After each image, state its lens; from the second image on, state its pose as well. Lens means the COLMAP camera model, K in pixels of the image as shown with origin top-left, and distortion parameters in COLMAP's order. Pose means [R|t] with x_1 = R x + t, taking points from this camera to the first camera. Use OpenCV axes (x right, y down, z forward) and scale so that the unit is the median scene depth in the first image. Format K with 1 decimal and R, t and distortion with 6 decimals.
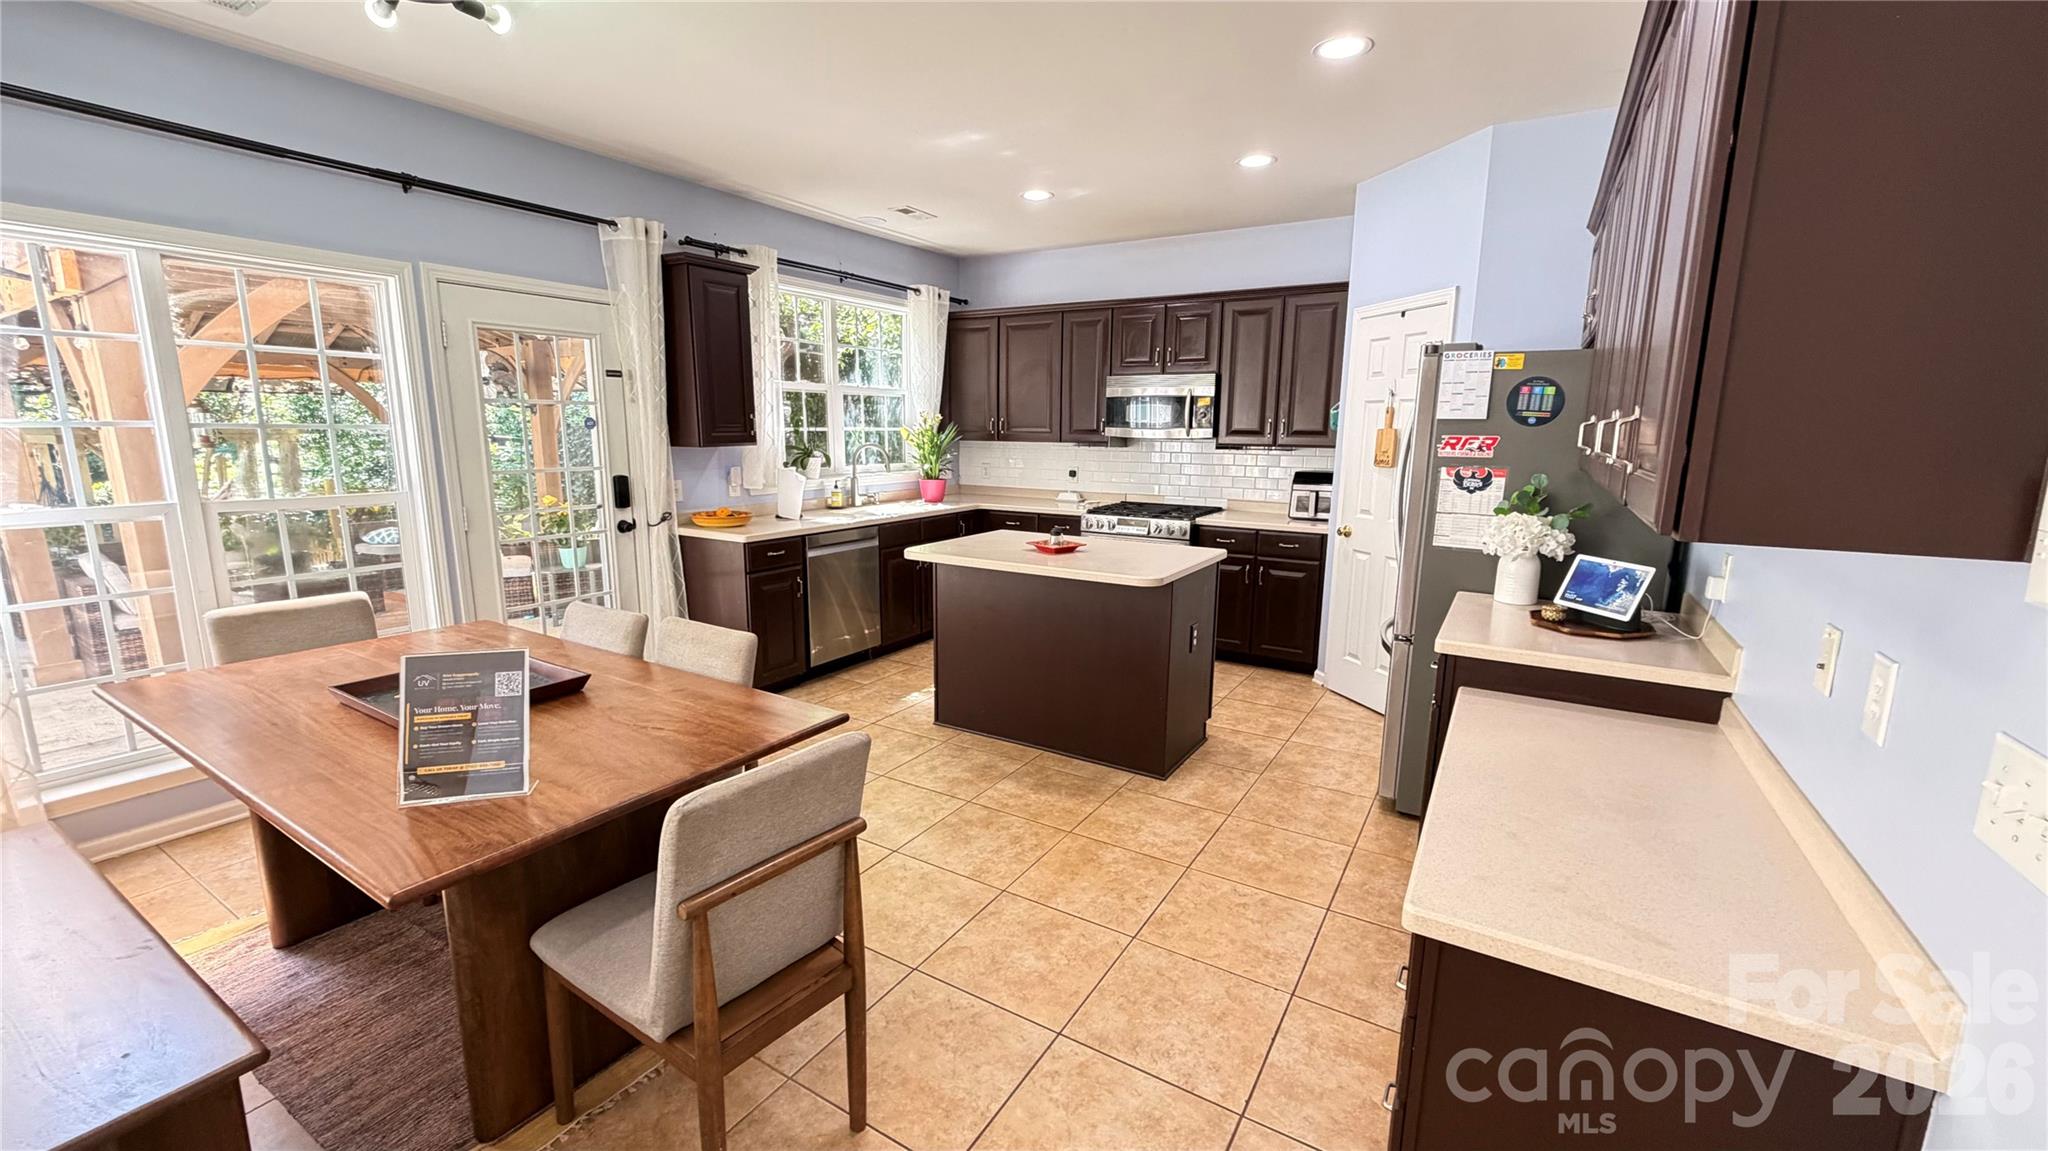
lens RADIAL K [[817.7, 0, 1019.5], [0, 817.7, 577.2], [0, 0, 1]] dist [0.001780, 0.000191]
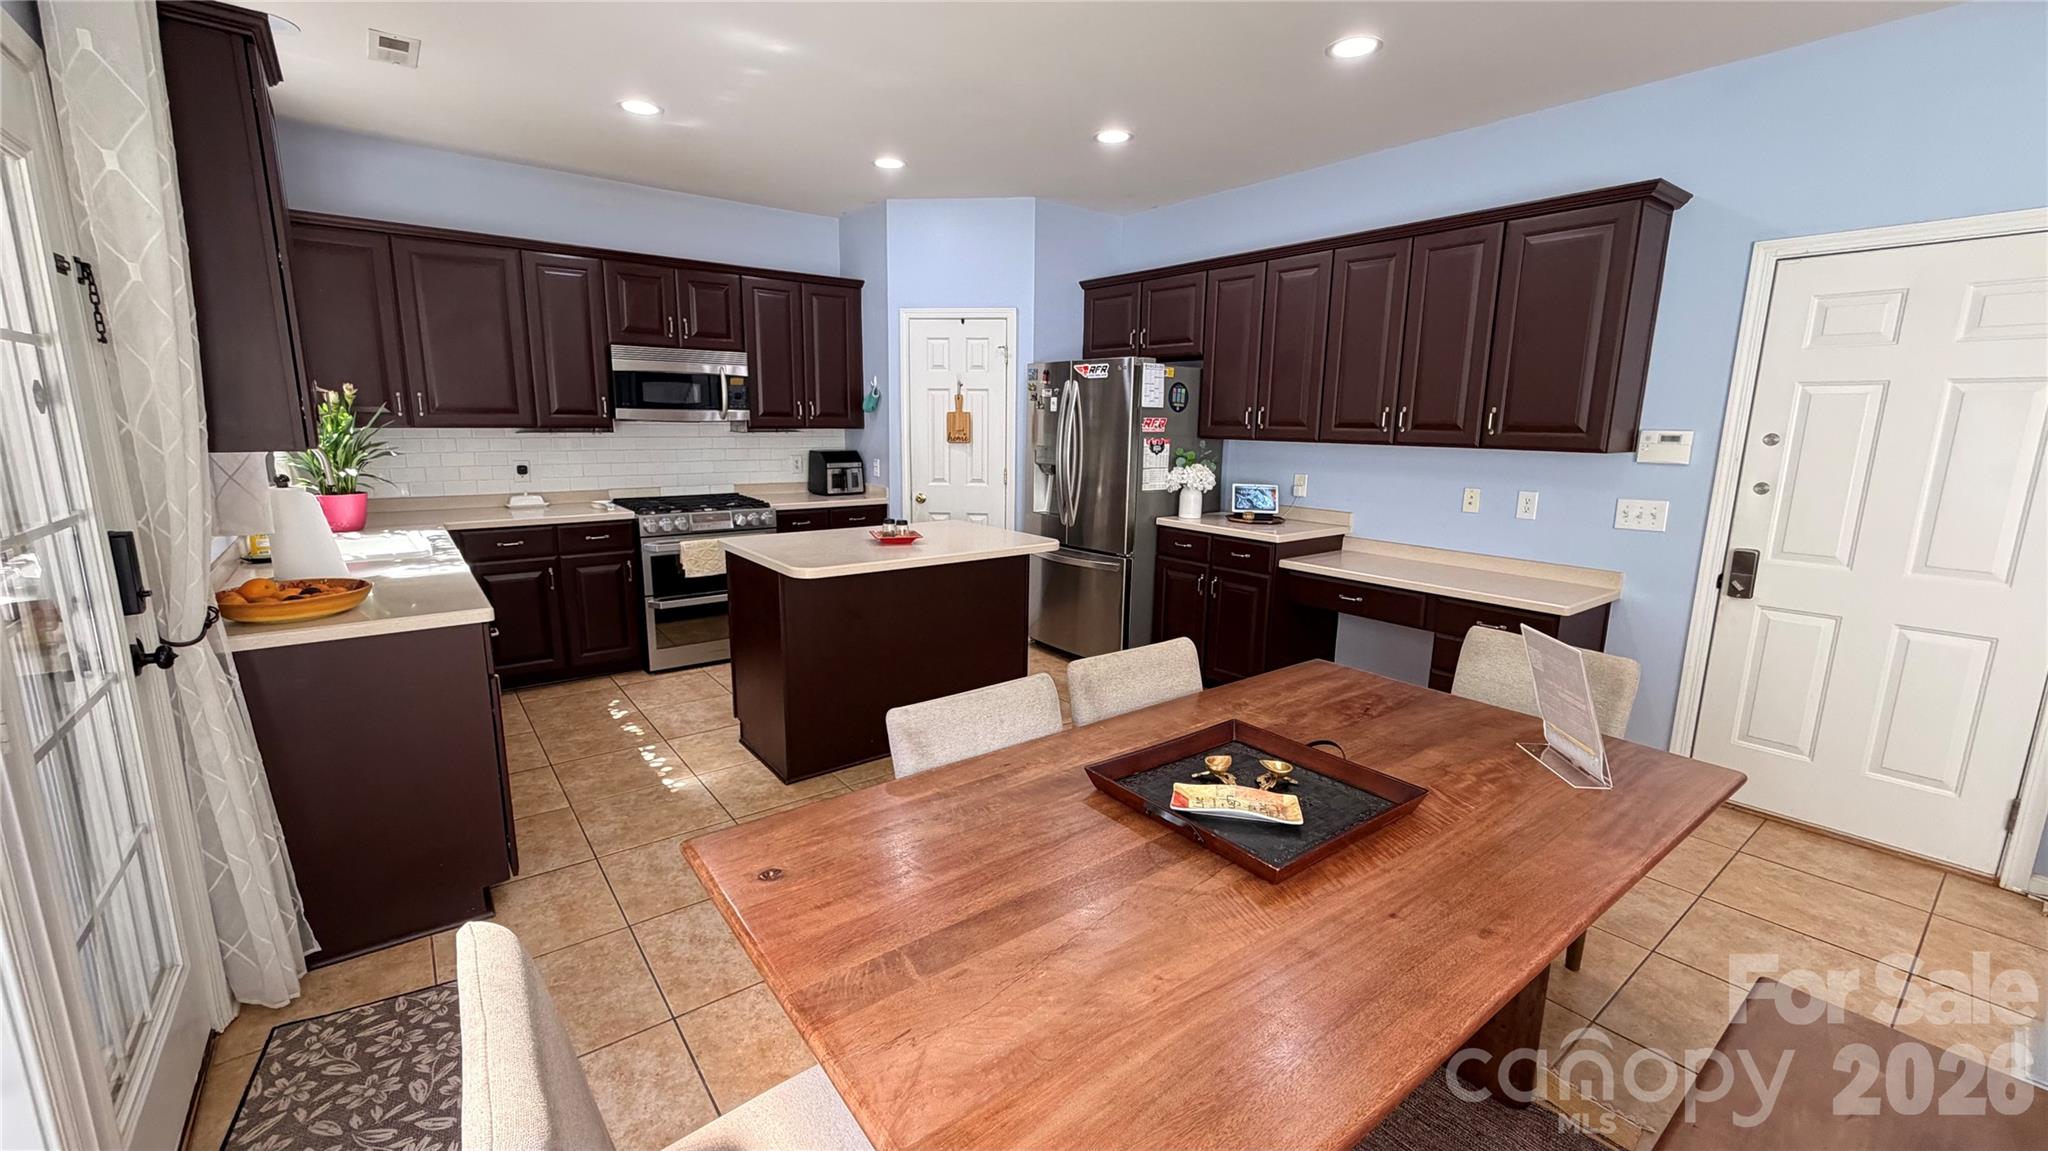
lens RADIAL K [[817.7, 0, 1020.0], [0, 817.7, 576.6], [0, 0, 1]] dist [0.001780, 0.000191]
pose [[0.347419, -0.183347, 0.919611, -0.639255], [0.161182, 0.977778, 0.134051, -0.078211], [-0.923754, 0.101653, 0.369251, 0.423557]]
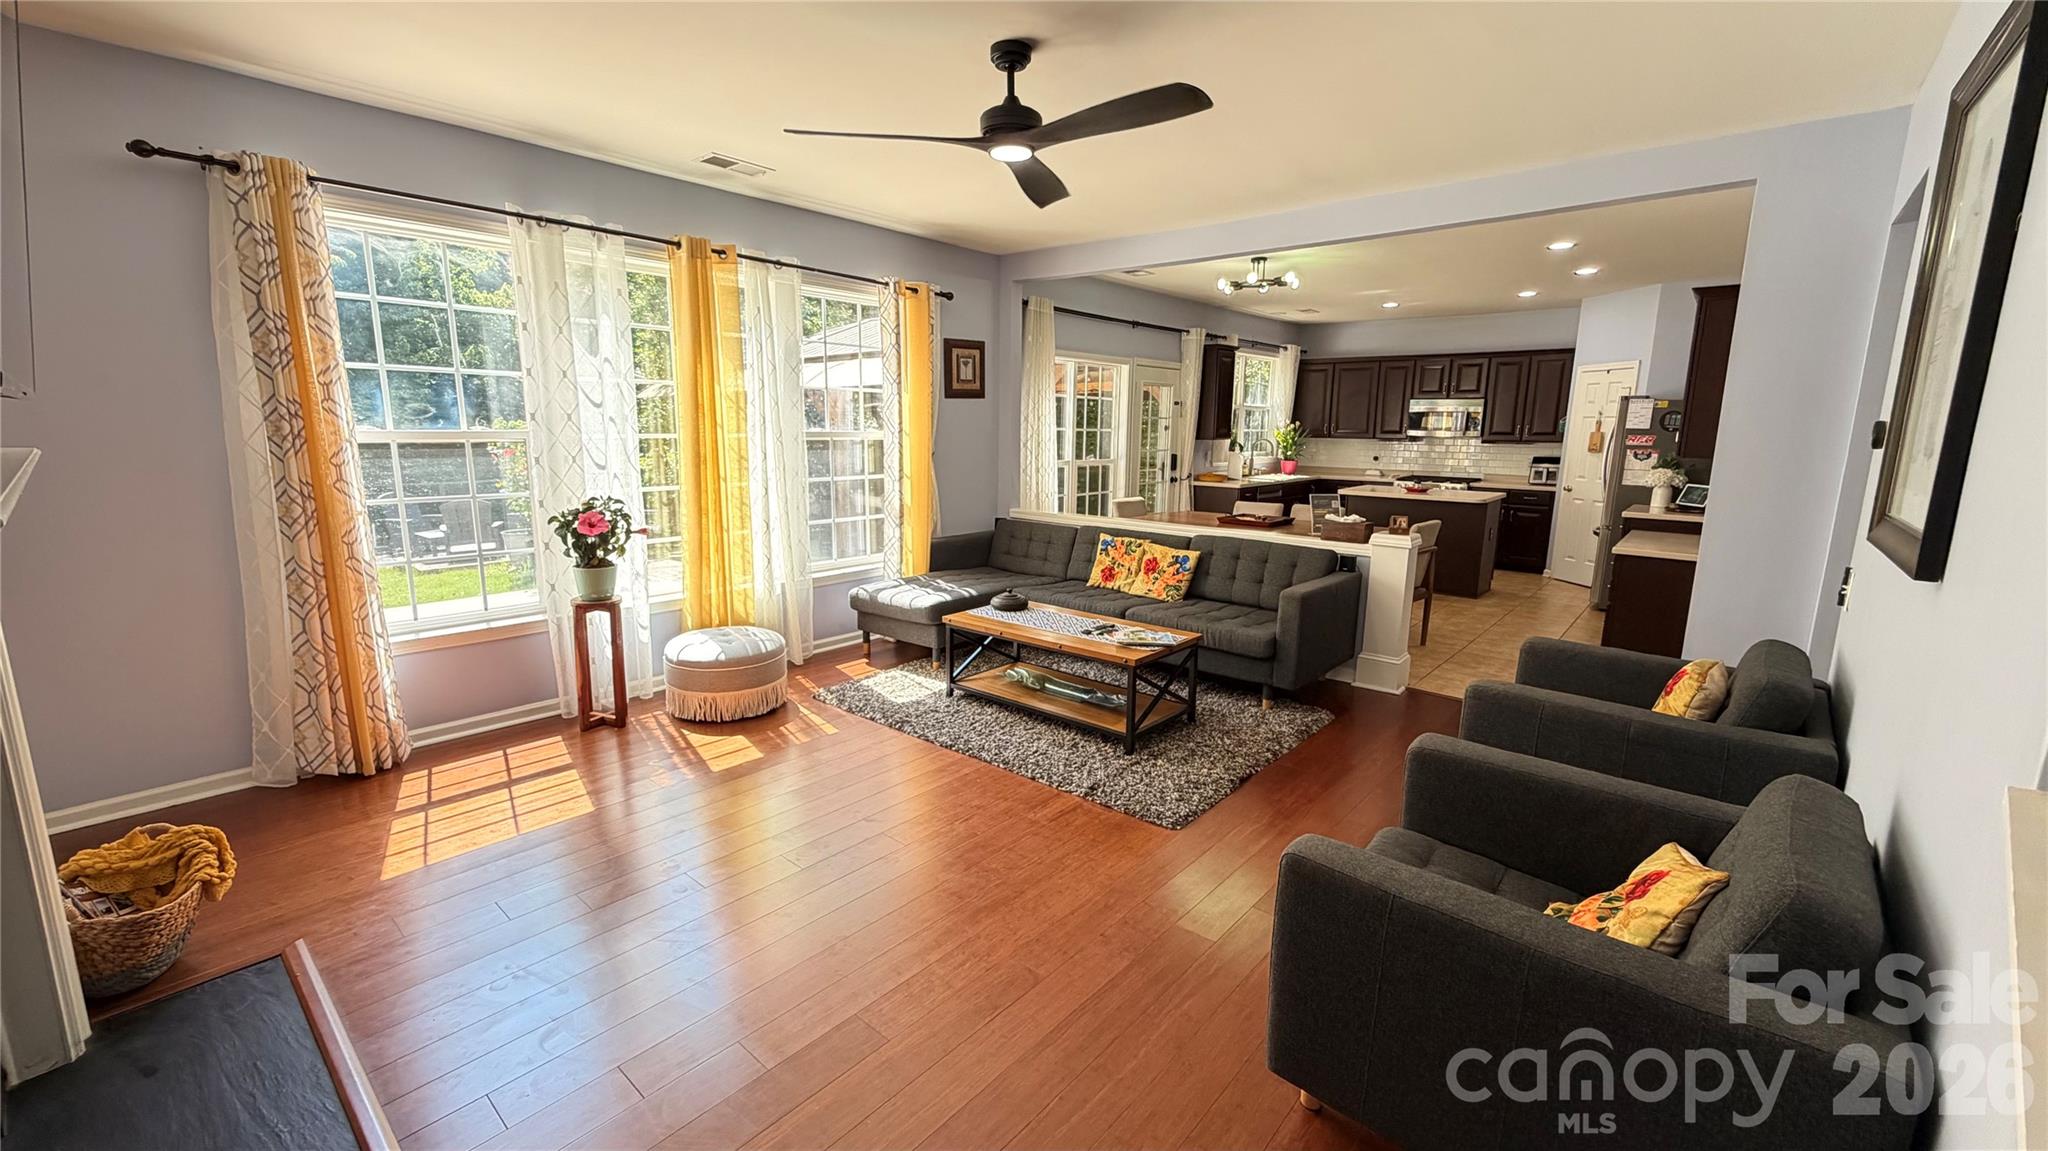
lens RADIAL K [[817.7, 0, 1017.6], [0, 817.7, 573.2], [0, 0, 1]] dist [0.001780, 0.000191]
pose [[0.985728, 0.032083, -0.165259, -0.479242], [-0.032644, 0.999467, -0.000680, 0.165936], [0.165149, 0.006065, 0.986250, -0.949421]]
